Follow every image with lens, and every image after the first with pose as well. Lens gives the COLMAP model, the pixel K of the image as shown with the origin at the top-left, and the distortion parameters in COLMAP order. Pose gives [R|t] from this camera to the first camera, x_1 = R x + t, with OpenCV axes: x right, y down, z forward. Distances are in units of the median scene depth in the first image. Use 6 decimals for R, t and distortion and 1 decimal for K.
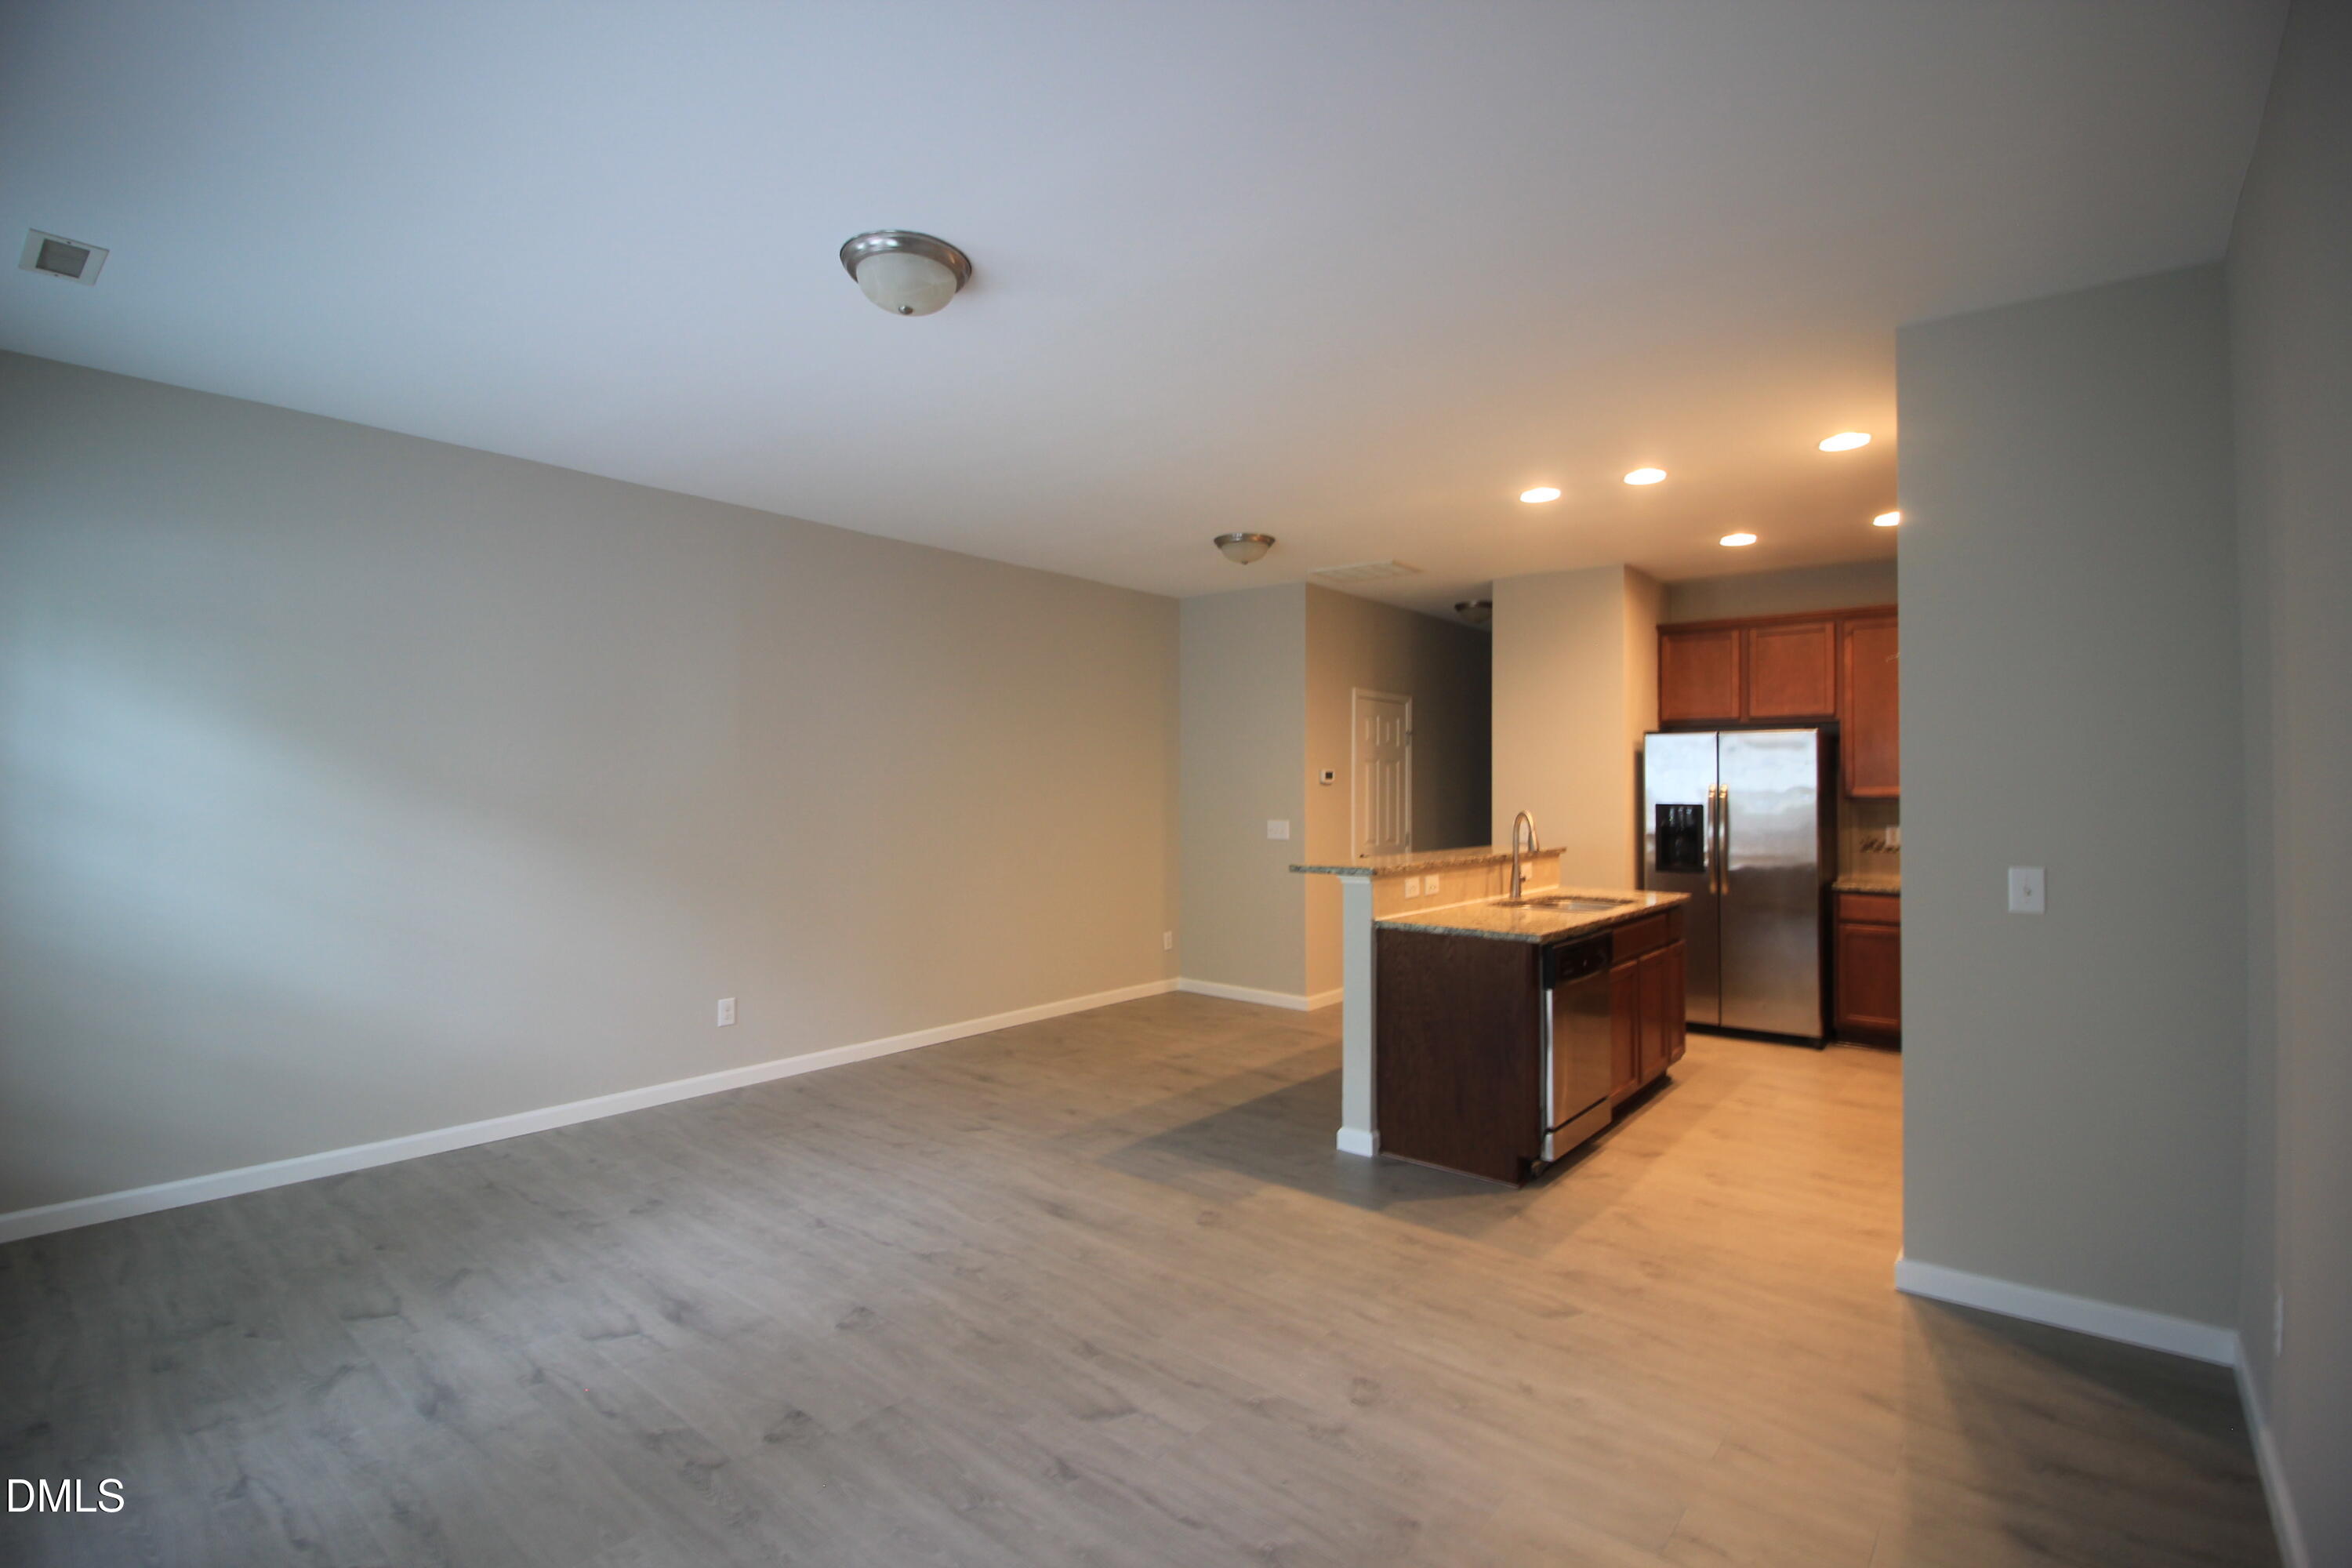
lens RADIAL K [[1113.4, 0, 1166.3], [0, 1113.4, 785.0], [0, 0, 1]] dist [-0.009929, -0.001374]
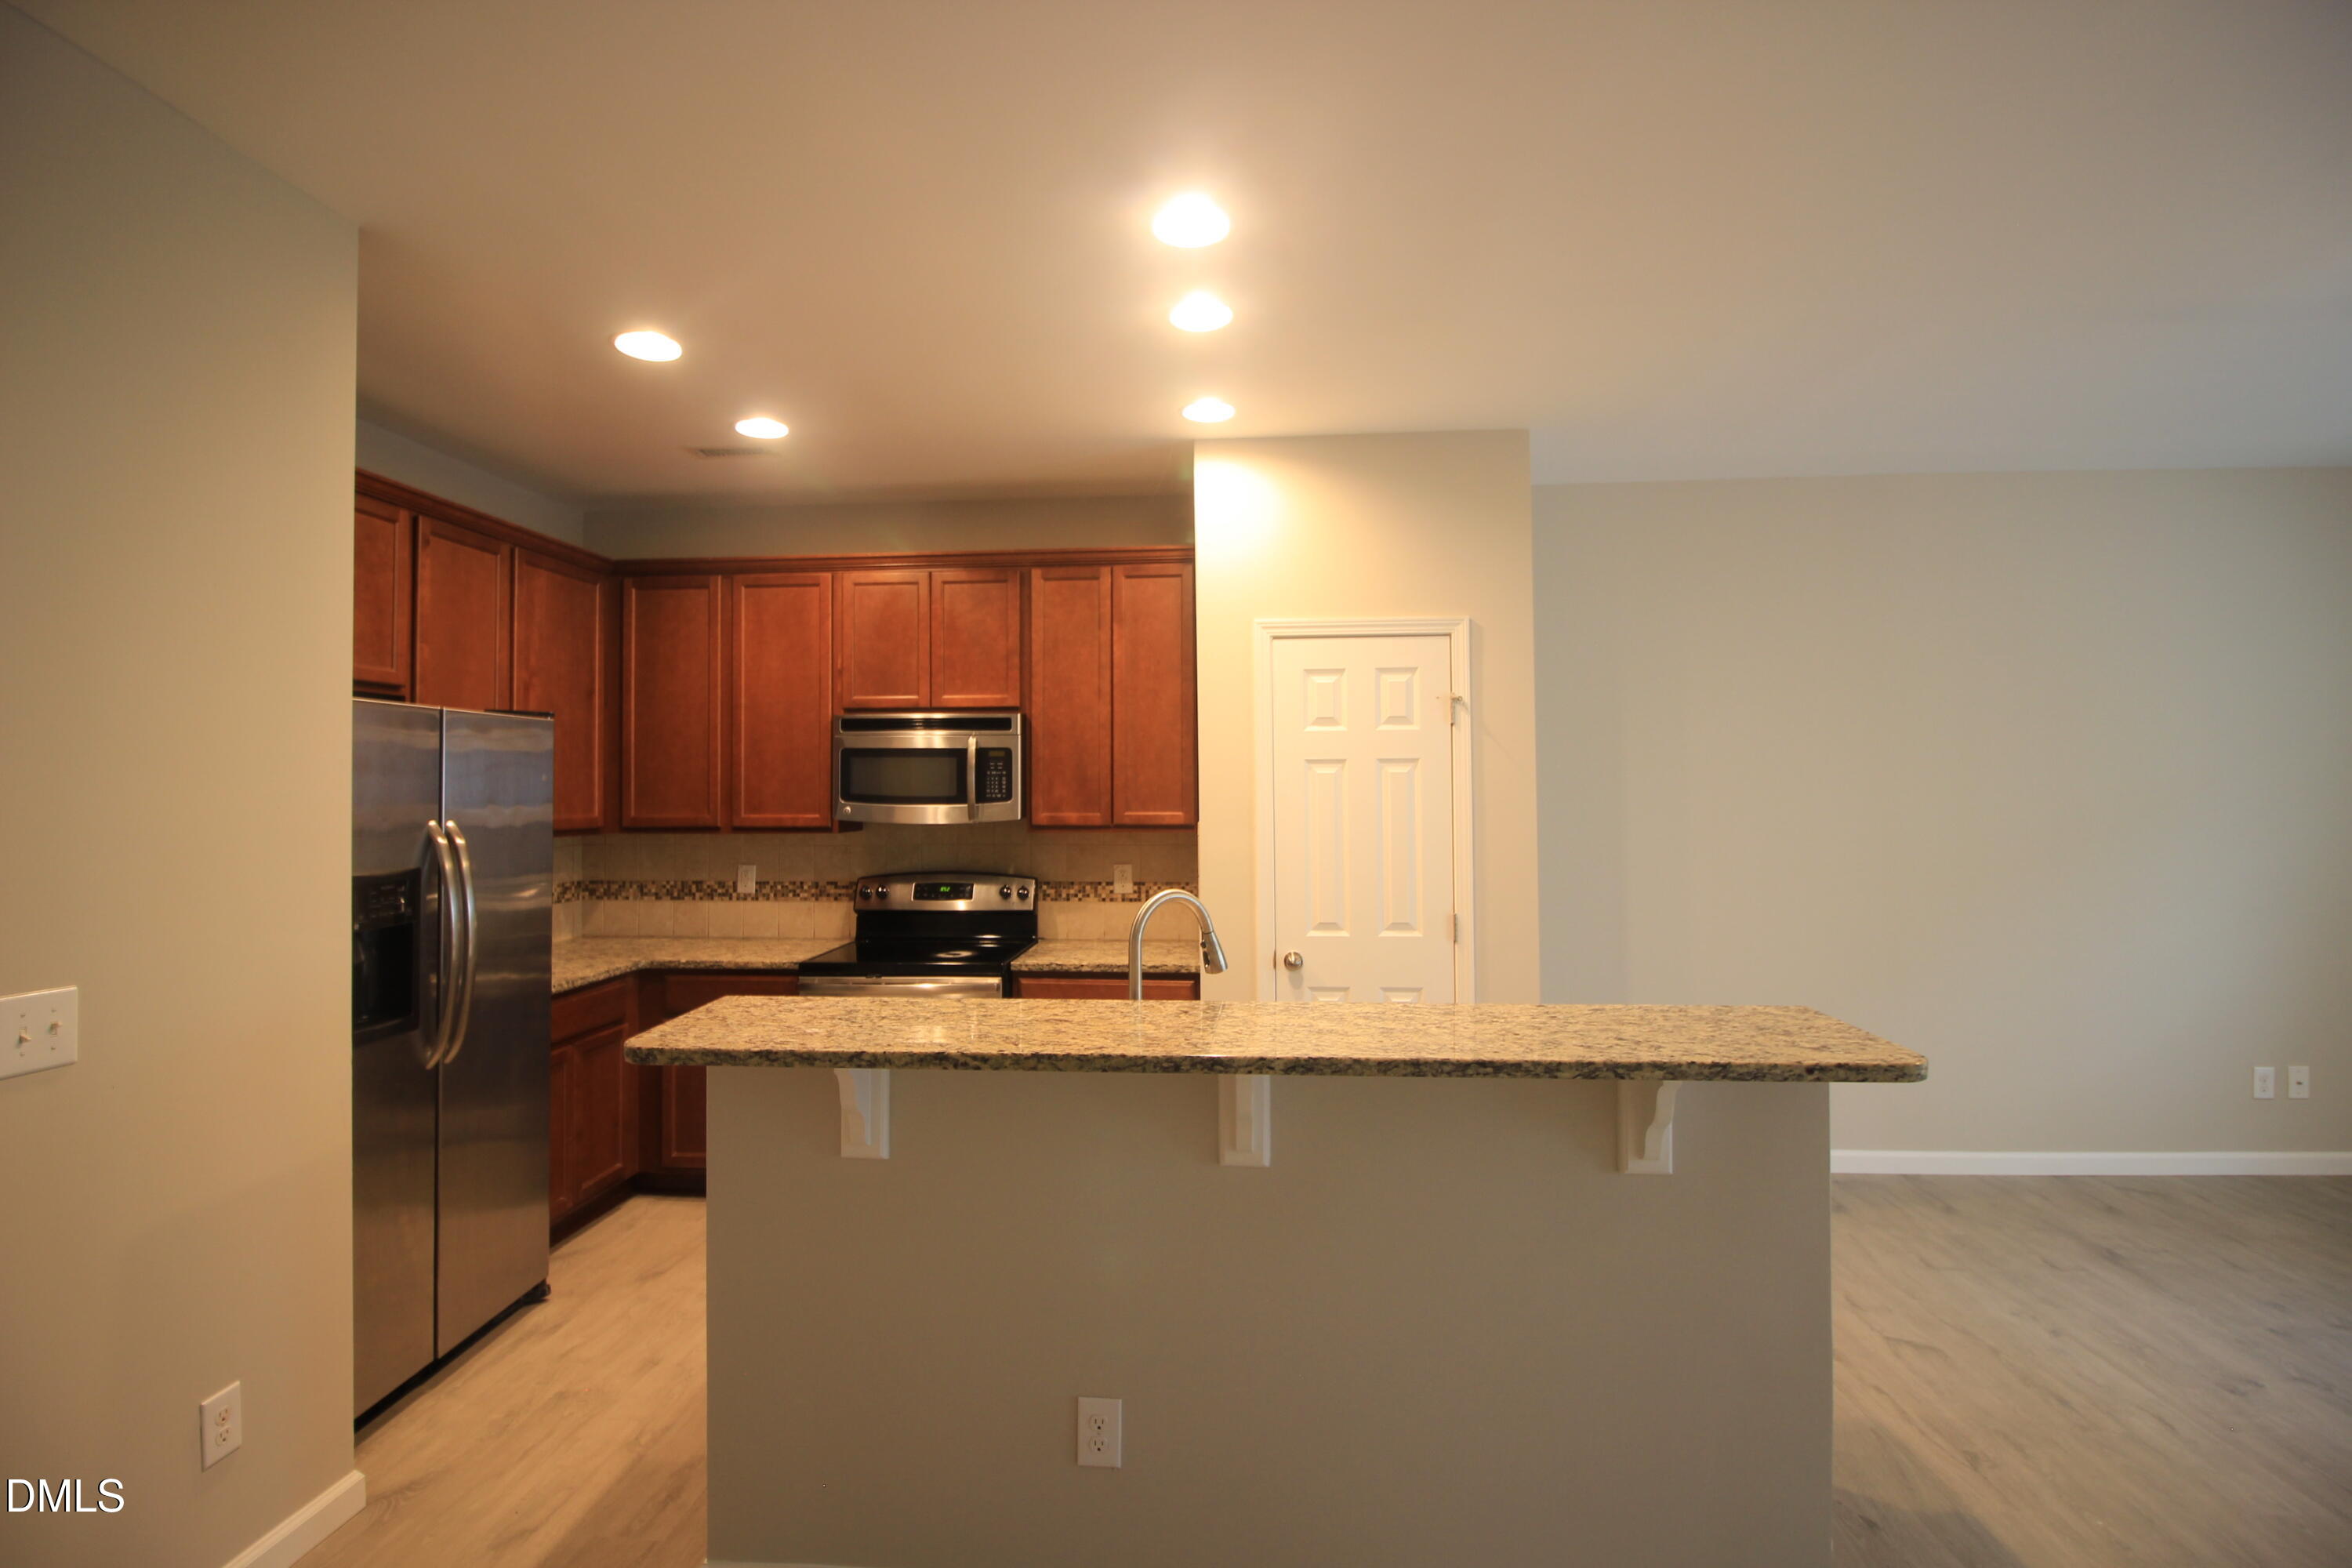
lens RADIAL K [[1113.4, 0, 1169.3], [0, 1113.4, 782.8], [0, 0, 1]] dist [-0.009929, -0.001374]
pose [[-0.579330, 0.005053, 0.815077, -0.033834], [0.002329, 0.999987, -0.004544, -0.013244], [-0.815090, -0.000734, -0.579334, 0.970522]]
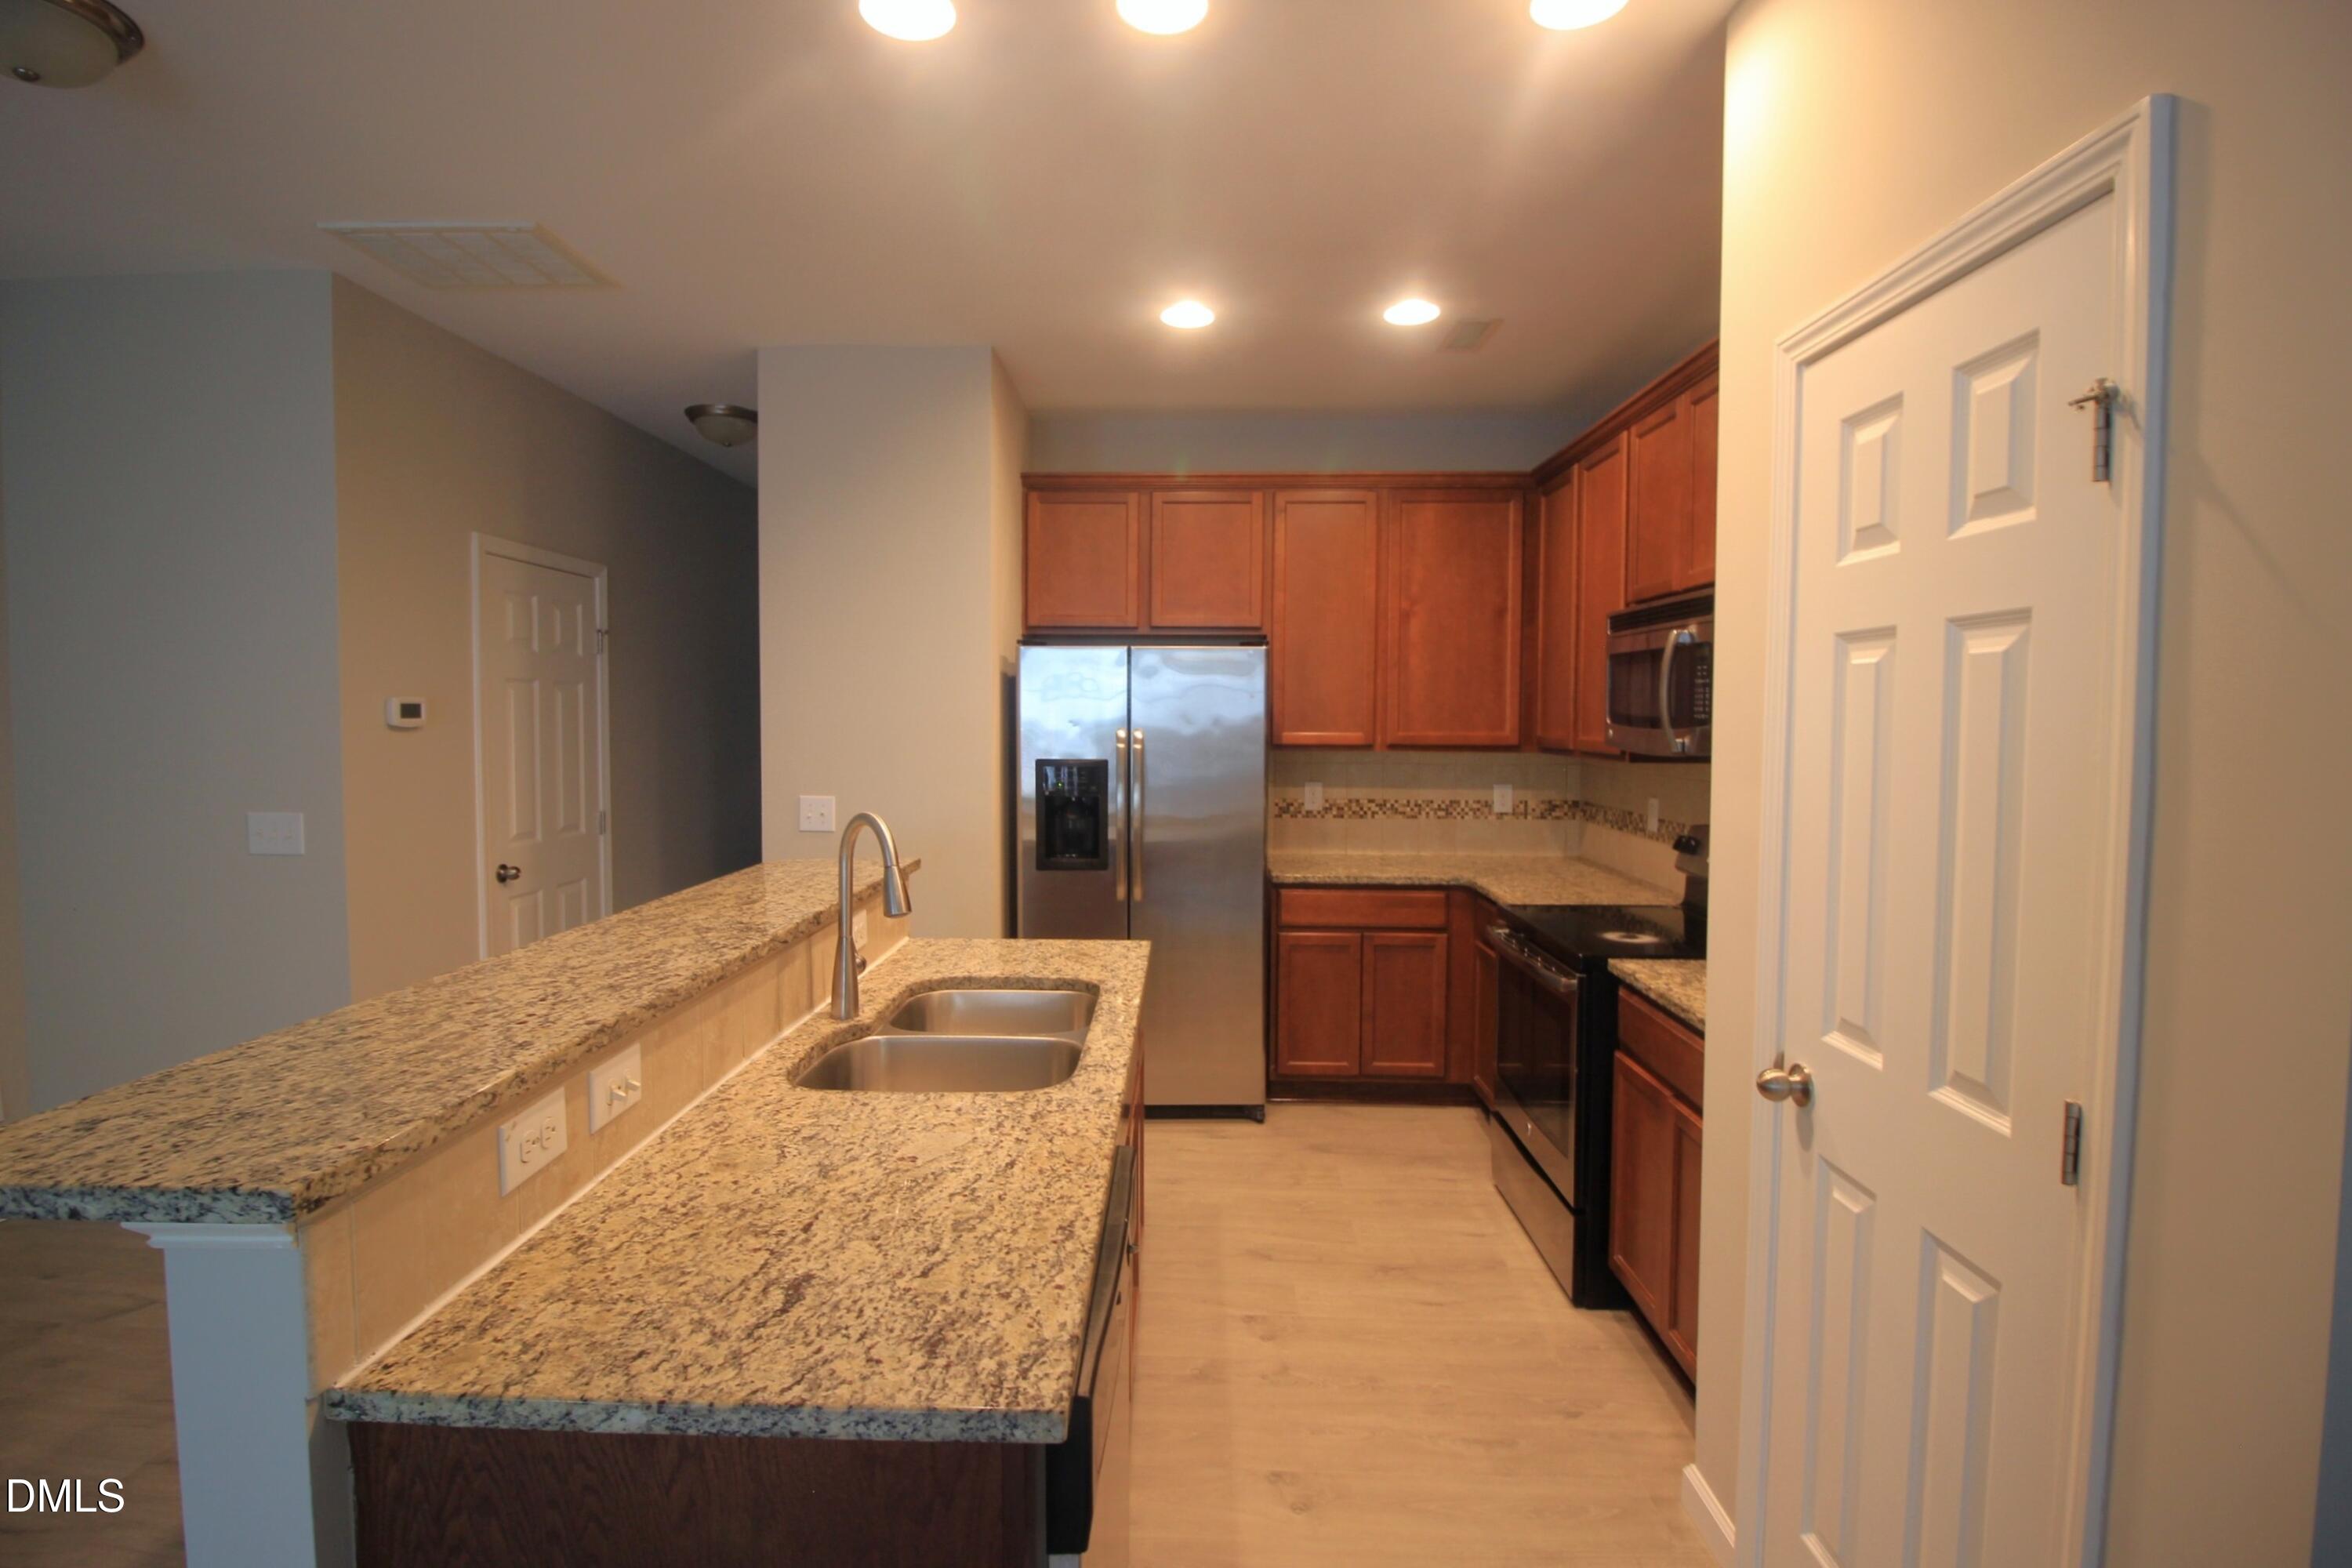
lens RADIAL K [[1113.4, 0, 1152.3], [0, 1113.4, 772.8], [0, 0, 1]] dist [-0.009929, -0.001374]
pose [[0.798500, -0.030069, 0.601244, 0.123944], [-0.003811, 0.998479, 0.054996, -0.009949], [-0.601983, -0.046206, 0.797171, 0.474878]]
